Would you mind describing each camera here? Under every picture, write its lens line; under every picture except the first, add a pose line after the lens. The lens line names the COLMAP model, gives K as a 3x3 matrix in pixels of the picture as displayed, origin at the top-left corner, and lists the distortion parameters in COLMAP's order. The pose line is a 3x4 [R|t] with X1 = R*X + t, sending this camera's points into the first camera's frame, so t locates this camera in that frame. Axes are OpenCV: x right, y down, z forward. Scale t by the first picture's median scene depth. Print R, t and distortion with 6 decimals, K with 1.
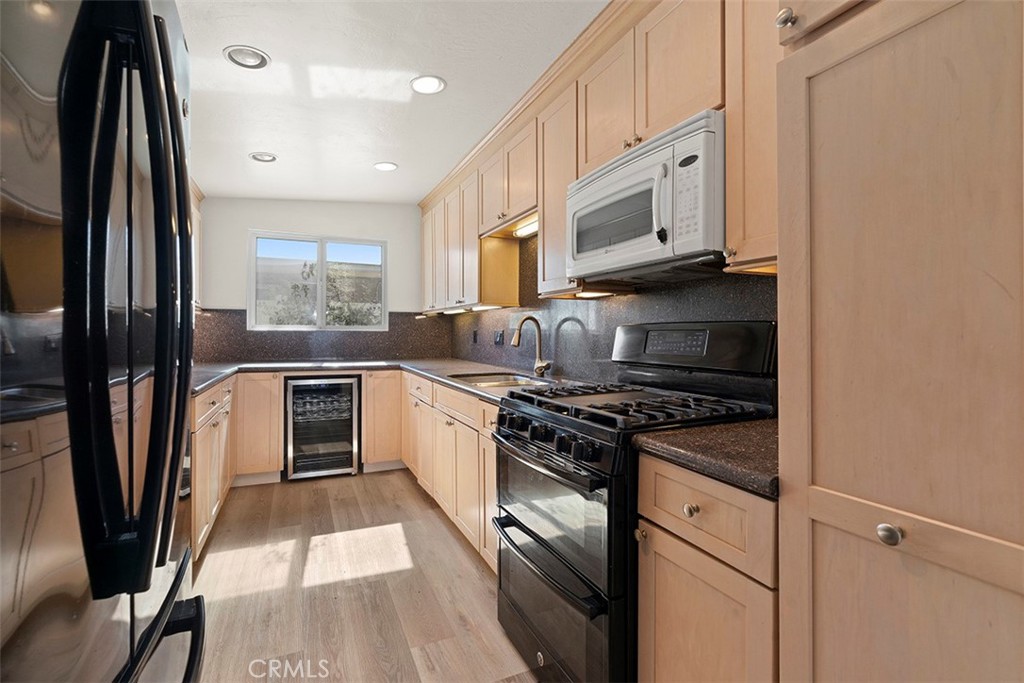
lens RADIAL K [[464.1, 0, 509.5], [0, 464.1, 334.1], [0, 0, 1]] dist [-0.013052, 0.004159]
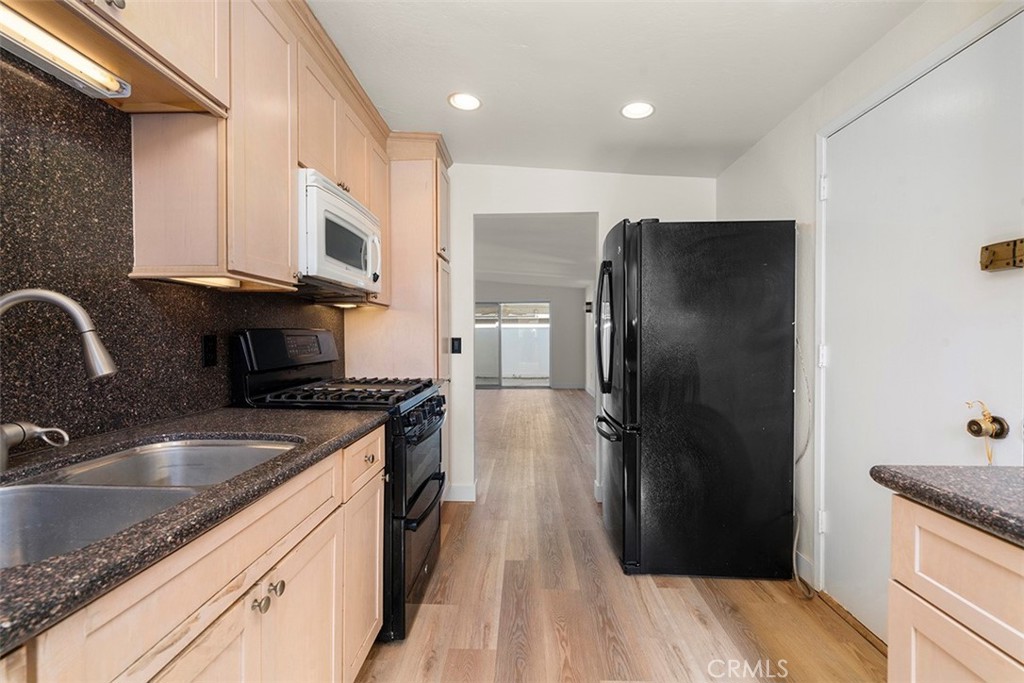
lens RADIAL K [[464.1, 0, 508.9], [0, 464.1, 343.3], [0, 0, 1]] dist [-0.013052, 0.004159]
pose [[-0.895890, -0.008459, 0.444195, -0.308698], [0.001069, 0.999775, 0.021195, -0.005368], [-0.444274, 0.019464, -0.895680, 0.848386]]
